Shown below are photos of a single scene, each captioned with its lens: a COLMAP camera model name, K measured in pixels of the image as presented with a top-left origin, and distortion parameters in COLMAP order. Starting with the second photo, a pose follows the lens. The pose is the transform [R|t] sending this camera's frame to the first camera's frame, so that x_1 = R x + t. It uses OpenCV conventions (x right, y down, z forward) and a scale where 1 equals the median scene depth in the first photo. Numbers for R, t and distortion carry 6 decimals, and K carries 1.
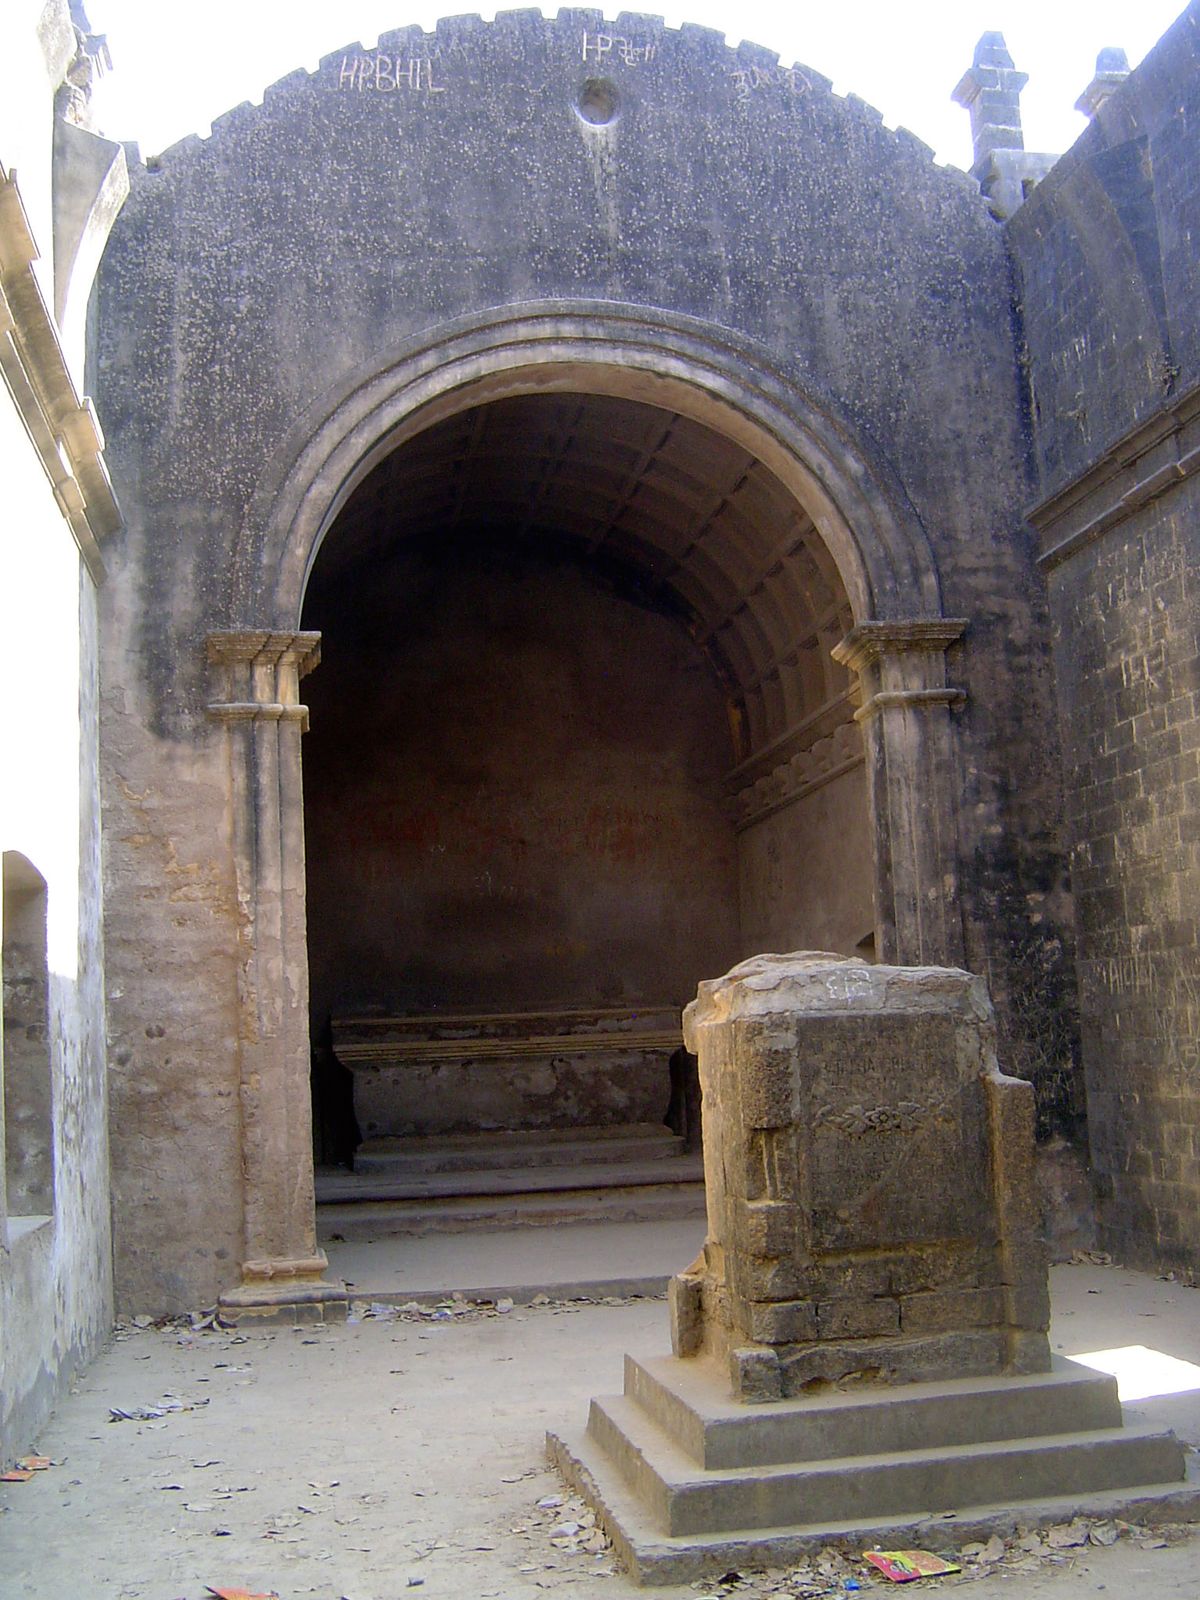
lens RADIAL K [[1822.1, 0, 594.0], [0, 1822.1, 795.3], [0, 0, 1]] dist [-0.136212, 0.000000]
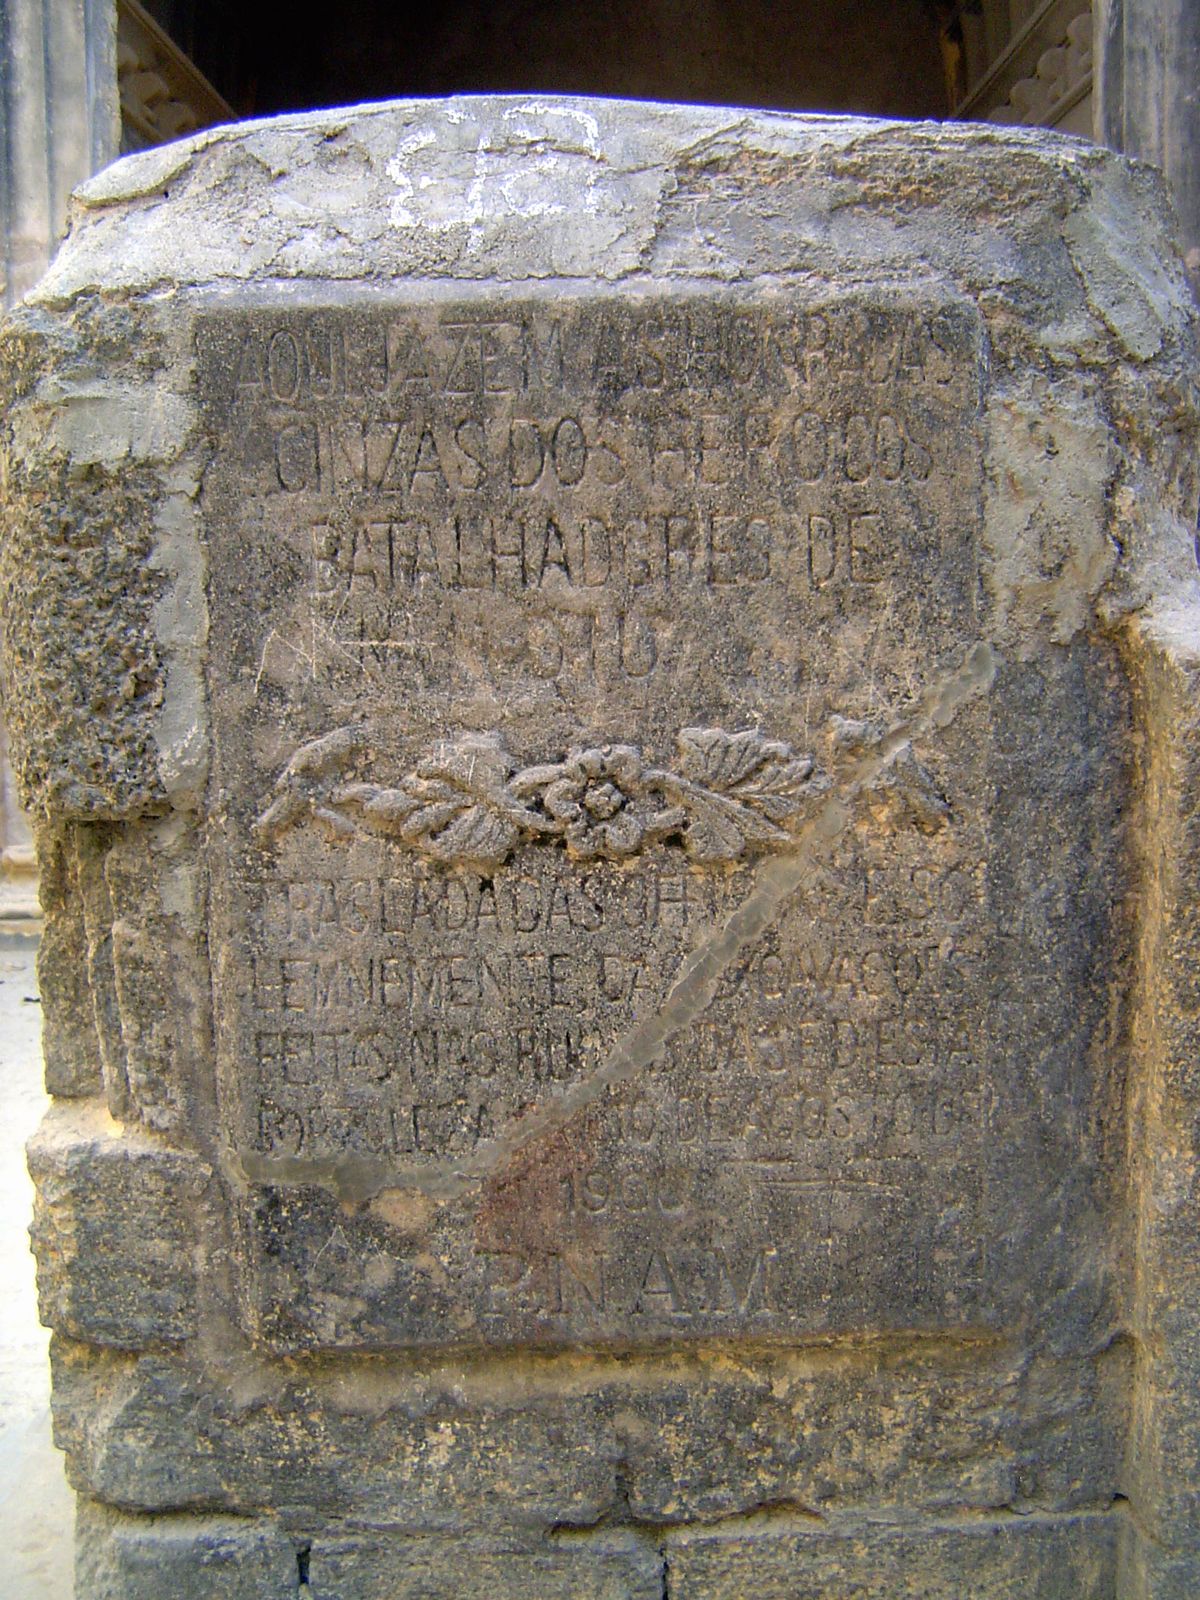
lens RADIAL K [[1822.1, 0, 600.2], [0, 1822.1, 814.0], [0, 0, 1]] dist [-0.136212, 0.000000]
pose [[0.987079, 0.046154, -0.153443, 0.192783], [0.000460, 0.956797, 0.290756, 0.118135], [0.160233, -0.287070, 0.944413, 0.797864]]
